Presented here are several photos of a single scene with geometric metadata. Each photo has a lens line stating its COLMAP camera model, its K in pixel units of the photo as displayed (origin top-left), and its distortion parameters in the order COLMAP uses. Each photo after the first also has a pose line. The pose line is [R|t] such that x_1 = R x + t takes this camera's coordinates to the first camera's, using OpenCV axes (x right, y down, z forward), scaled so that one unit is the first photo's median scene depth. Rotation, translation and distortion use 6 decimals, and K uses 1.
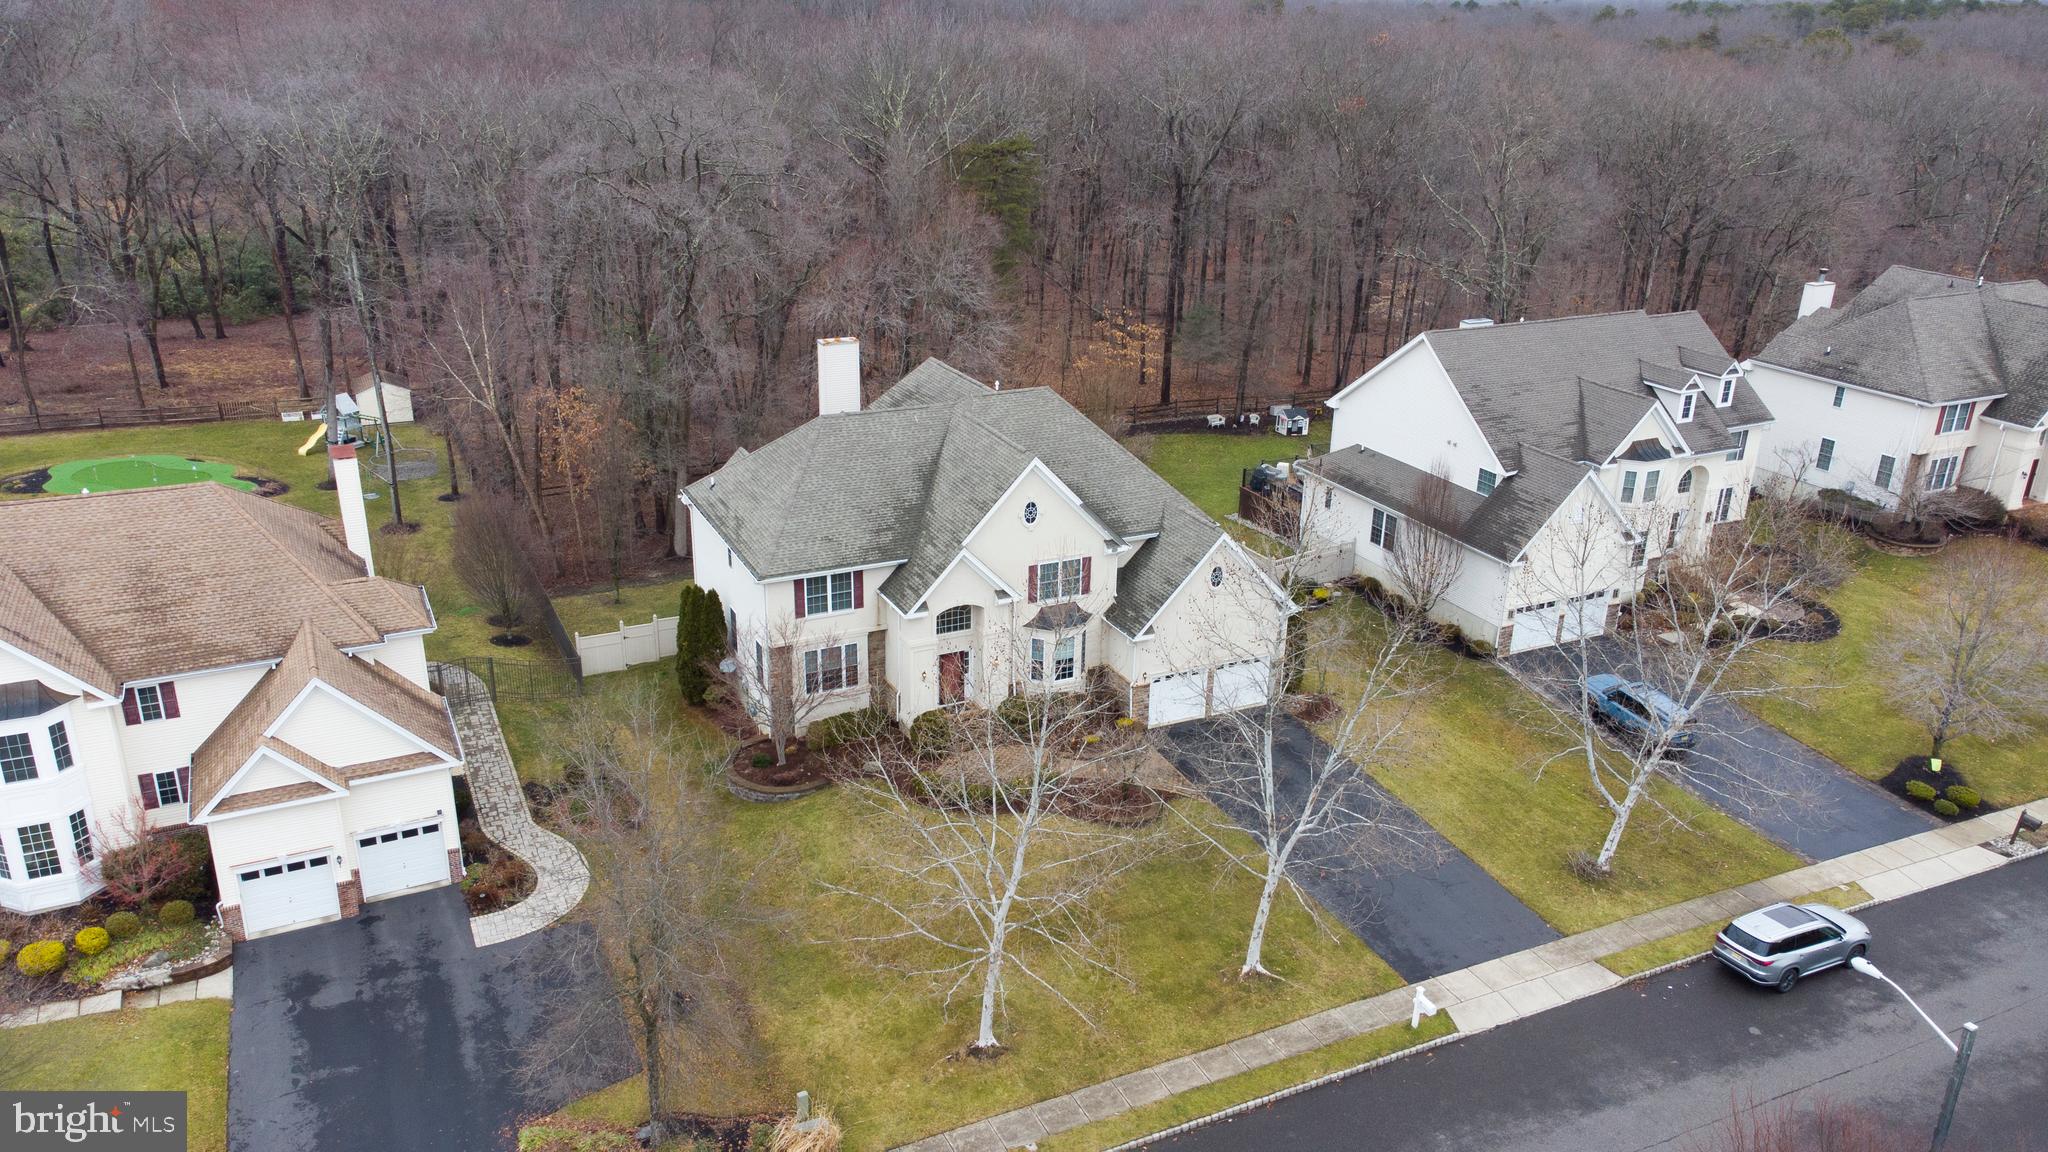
lens RADIAL K [[1516.1, 0, 1024.0], [0, 1516.1, 576.0], [0, 0, 1]] dist [0.069476, -0.002363]
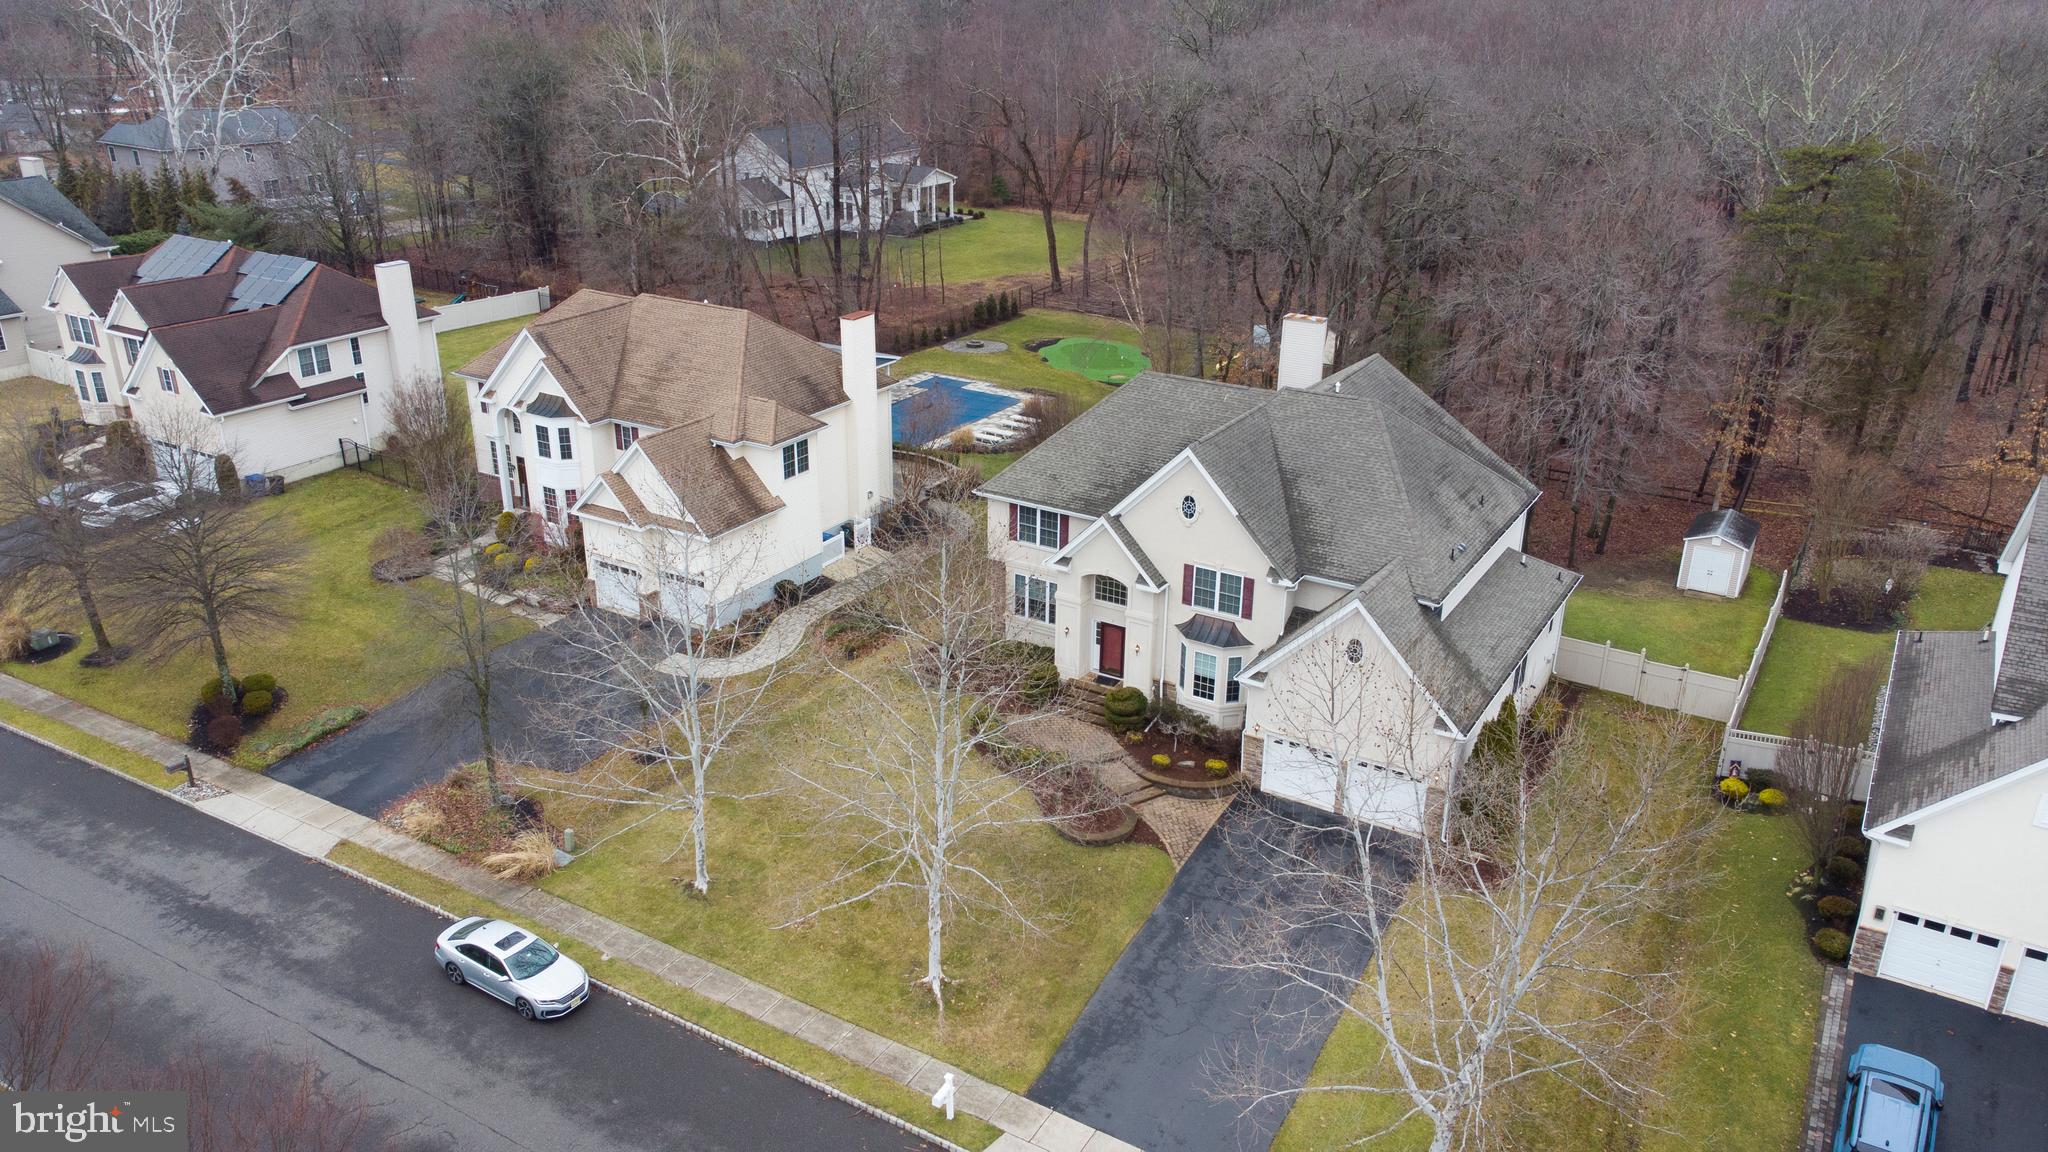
lens RADIAL K [[1508.8, 0, 1029.9], [0, 1508.8, 590.1], [0, 0, 1]] dist [0.074831, -0.001055]
pose [[0.549275, 0.316173, -0.773519, 0.682733], [-0.306657, 0.937343, 0.165378, -0.117181], [0.777341, 0.146367, 0.611816, 0.363176]]
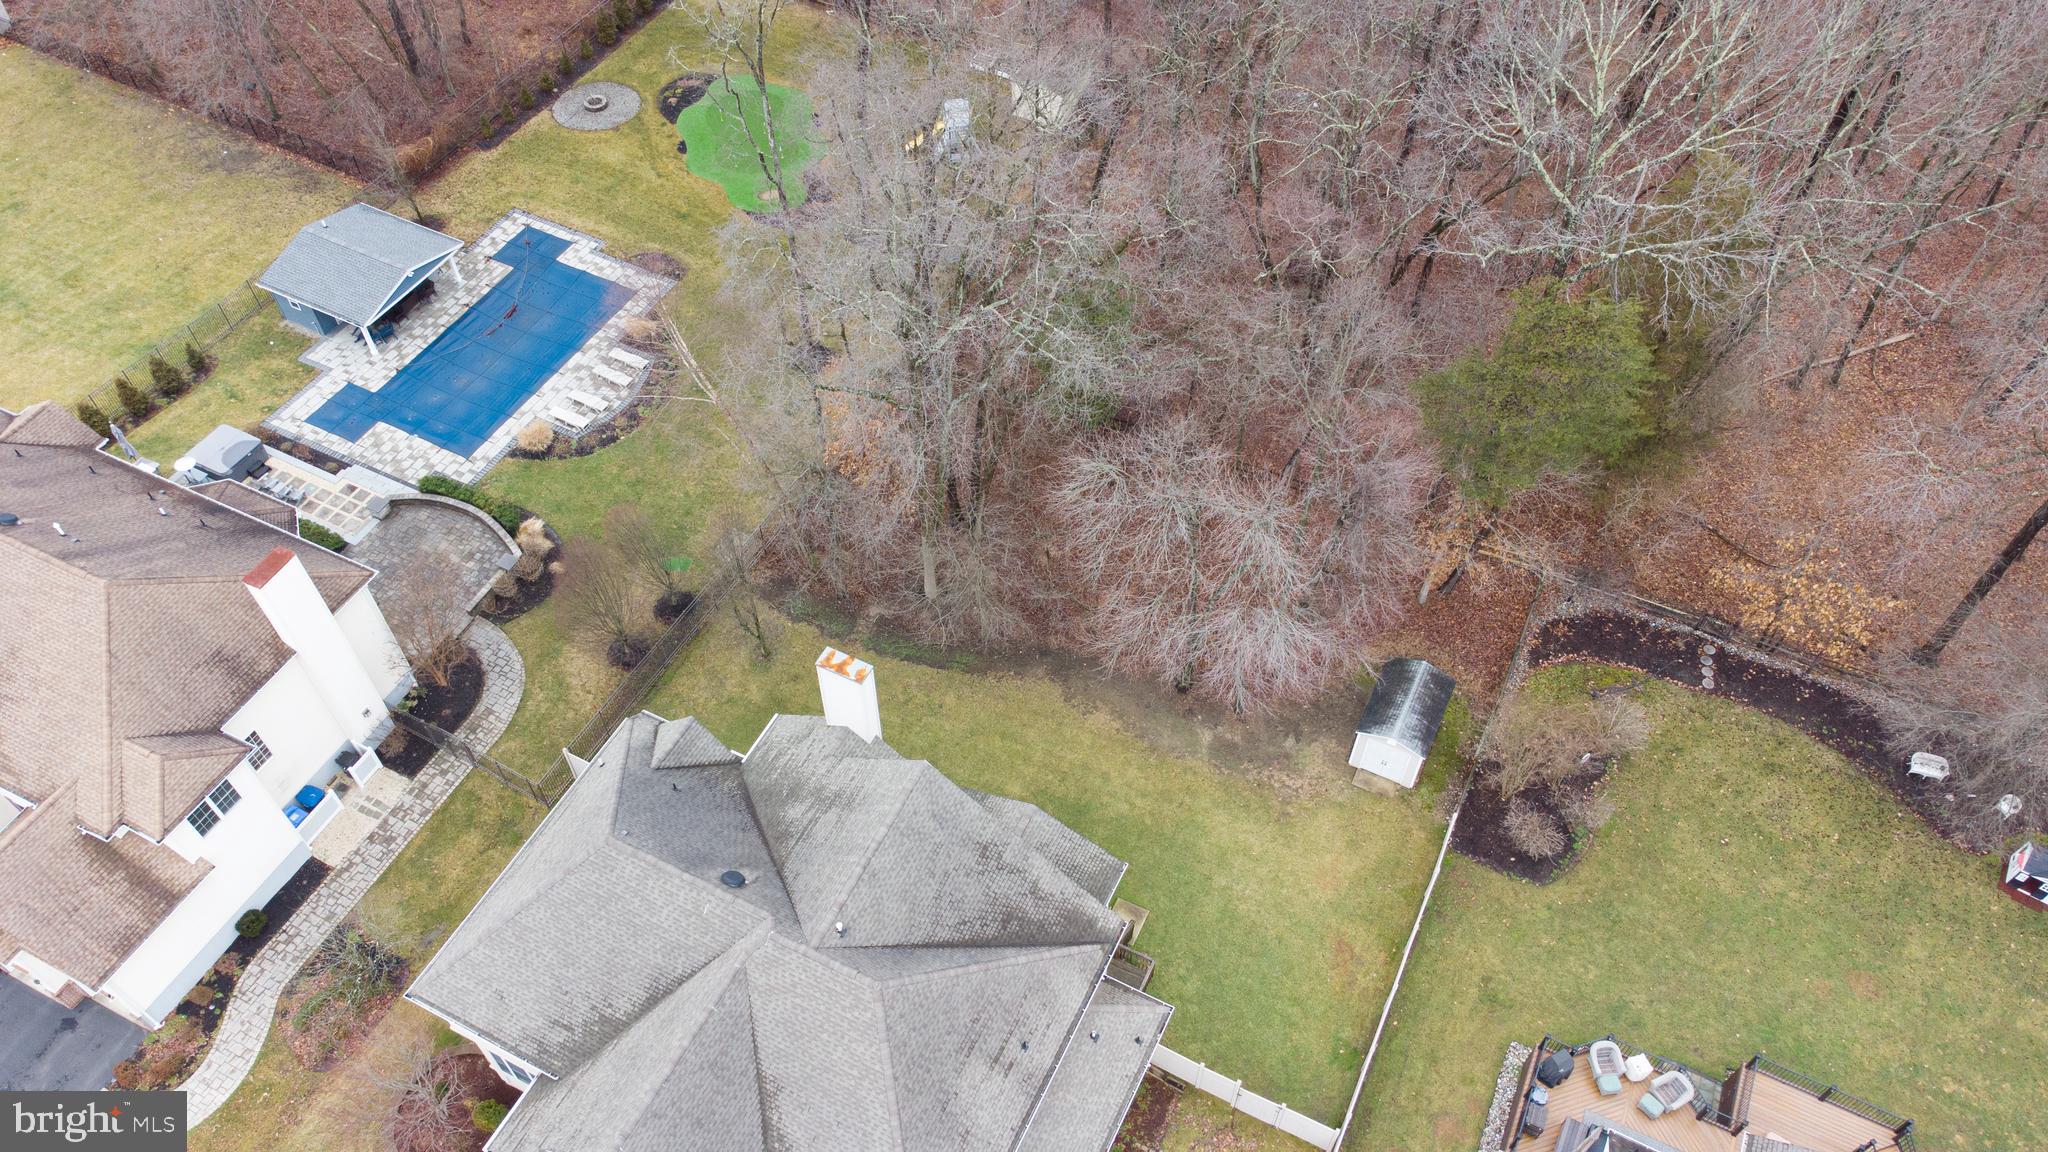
lens RADIAL K [[1516.1, 0, 1024.0], [0, 1516.1, 576.0], [0, 0, 1]] dist [0.069476, -0.002363]
pose [[0.607982, 0.613884, -0.503492, 0.313706], [-0.277878, 0.758580, 0.589355, -0.751551], [0.743735, -0.218408, 0.631788, 0.735116]]
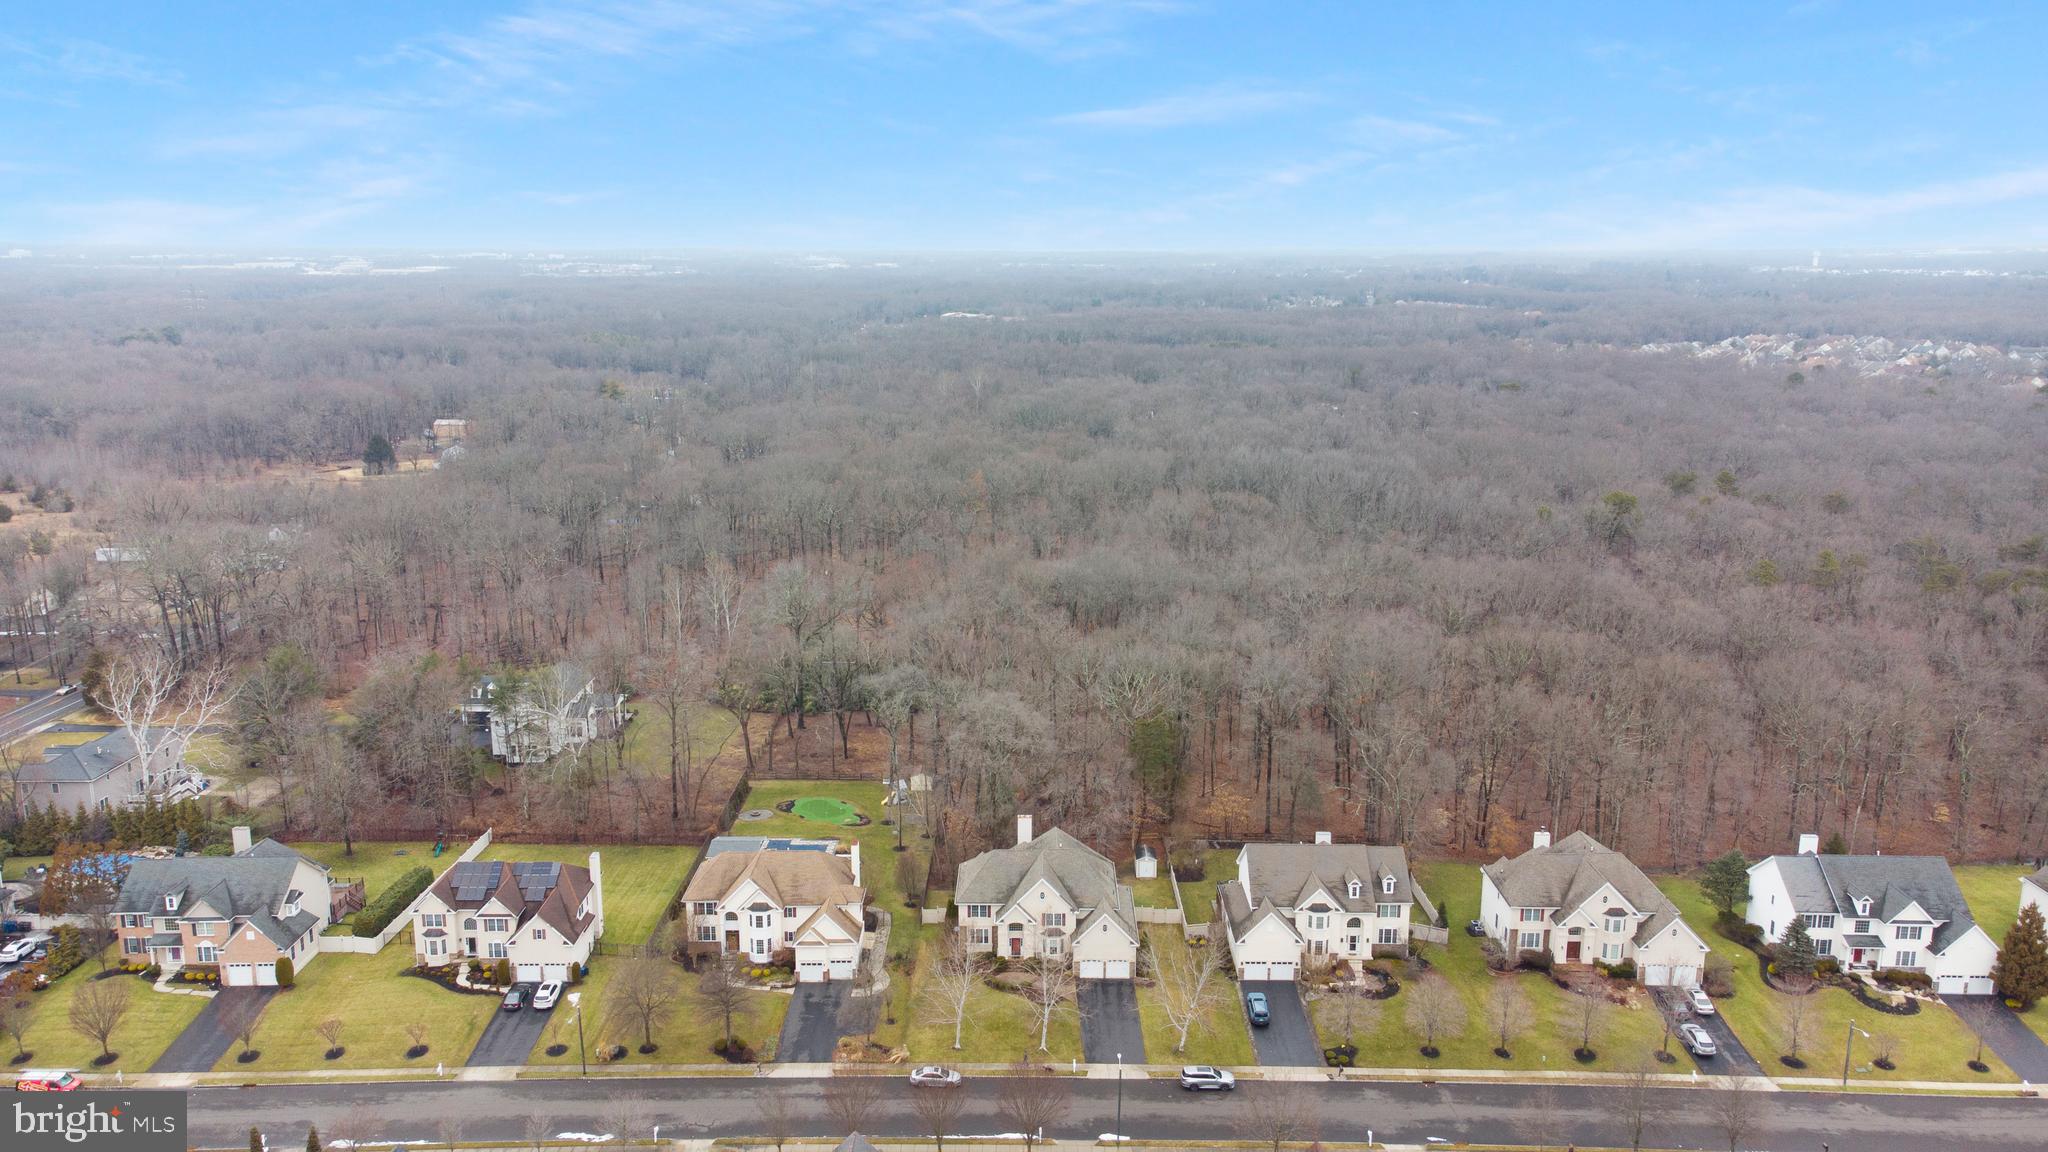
lens RADIAL K [[1516.1, 0, 1024.0], [0, 1516.1, 576.0], [0, 0, 1]] dist [0.069476, -0.002363]
pose [[0.898006, 0.078992, -0.432833, 1.235181], [-0.146131, 0.981455, -0.124065, -0.286481], [0.415006, 0.174662, 0.892896, -1.840511]]
